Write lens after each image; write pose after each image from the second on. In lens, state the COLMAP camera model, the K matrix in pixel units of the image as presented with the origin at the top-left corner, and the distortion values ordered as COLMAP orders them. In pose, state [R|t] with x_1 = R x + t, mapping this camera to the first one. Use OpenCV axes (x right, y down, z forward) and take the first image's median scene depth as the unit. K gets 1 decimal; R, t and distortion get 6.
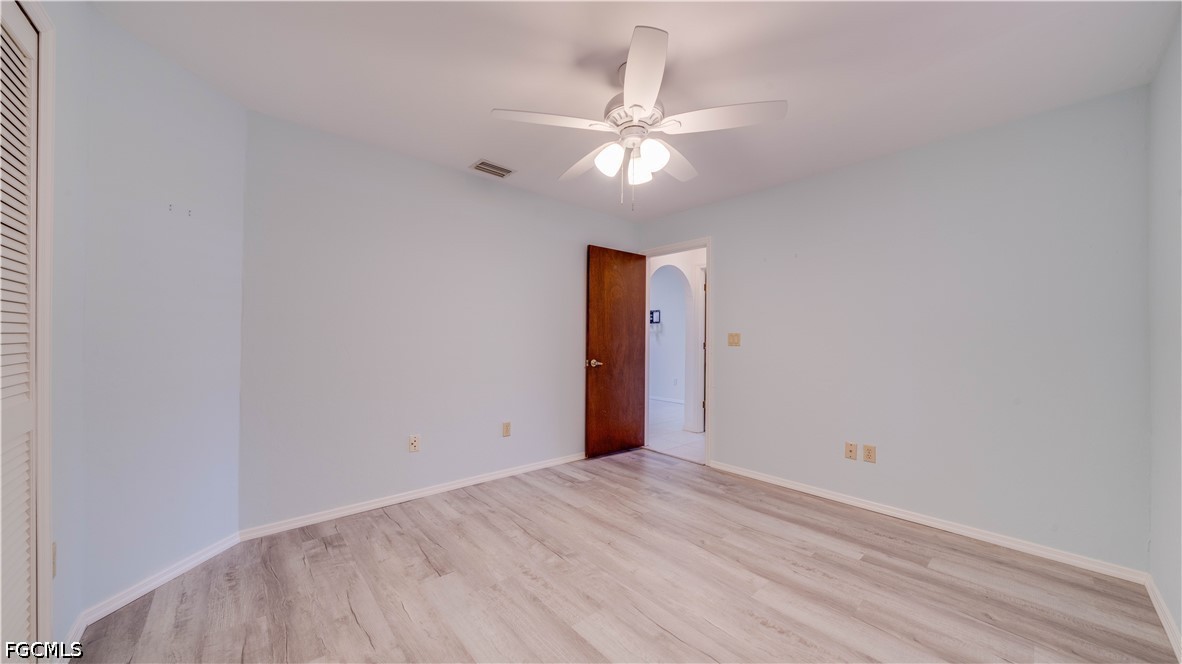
lens RADIAL K [[407.7, 0, 588.3], [0, 407.7, 336.8], [0, 0, 1]] dist [-0.001554, -0.000045]
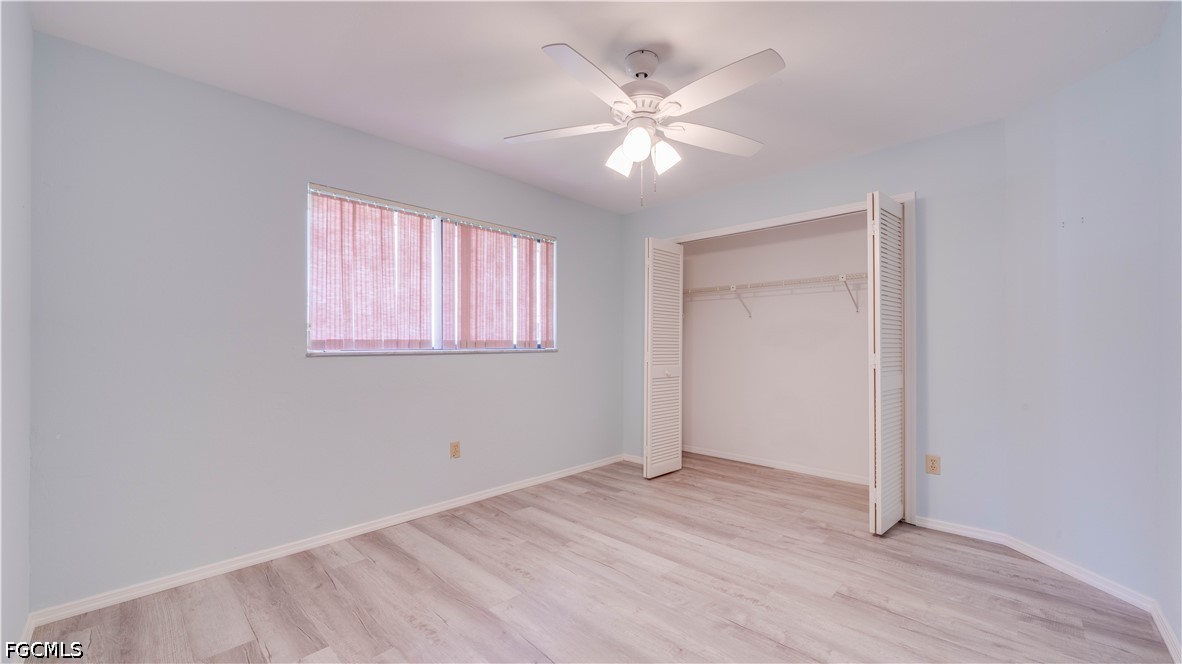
lens RADIAL K [[424.0, 0, 589.4], [0, 424.0, 335.8], [0, 0, 1]] dist [0.000817, -0.000033]
pose [[-0.996821, -0.013686, -0.078494, 0.304648], [-0.011707, 0.999603, -0.025625, 0.018796], [0.078814, -0.024625, -0.996585, 1.975969]]
